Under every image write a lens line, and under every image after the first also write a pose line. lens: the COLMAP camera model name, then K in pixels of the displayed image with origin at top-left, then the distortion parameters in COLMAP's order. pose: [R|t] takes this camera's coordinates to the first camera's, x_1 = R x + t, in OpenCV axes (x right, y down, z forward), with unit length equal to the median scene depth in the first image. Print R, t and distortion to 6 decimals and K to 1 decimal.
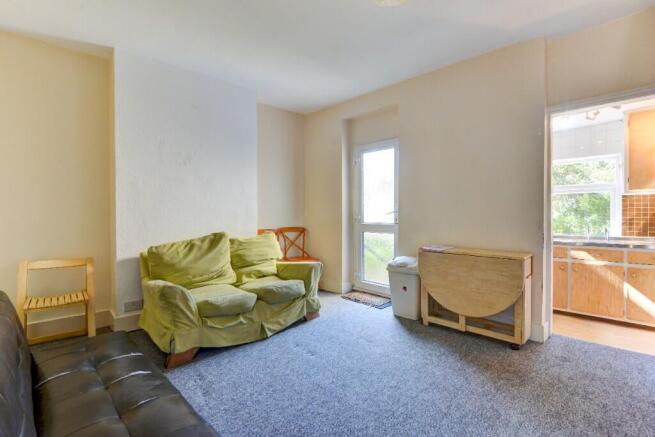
lens RADIAL K [[308.2, 0, 327.5], [0, 308.2, 218.5], [0, 0, 1]] dist [-0.000420, -0.000144]
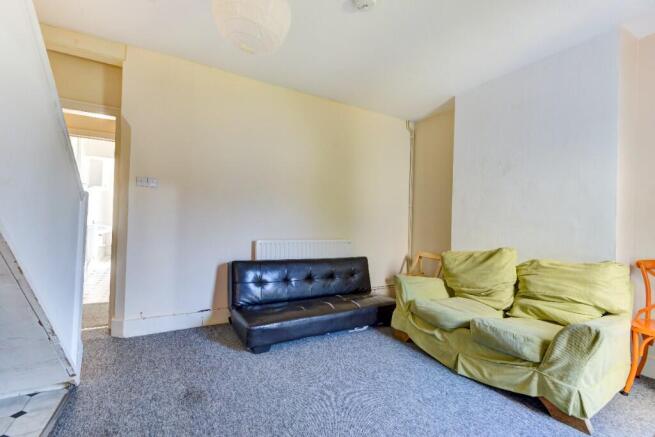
lens RADIAL K [[308.2, 0, 327.5], [0, 308.2, 218.5], [0, 0, 1]] dist [-0.000420, -0.000144]
pose [[-0.282562, -0.010279, -0.959194, 0.670228], [-0.042686, 0.999087, 0.001868, -0.018962], [0.958299, 0.041472, -0.282742, 0.829979]]
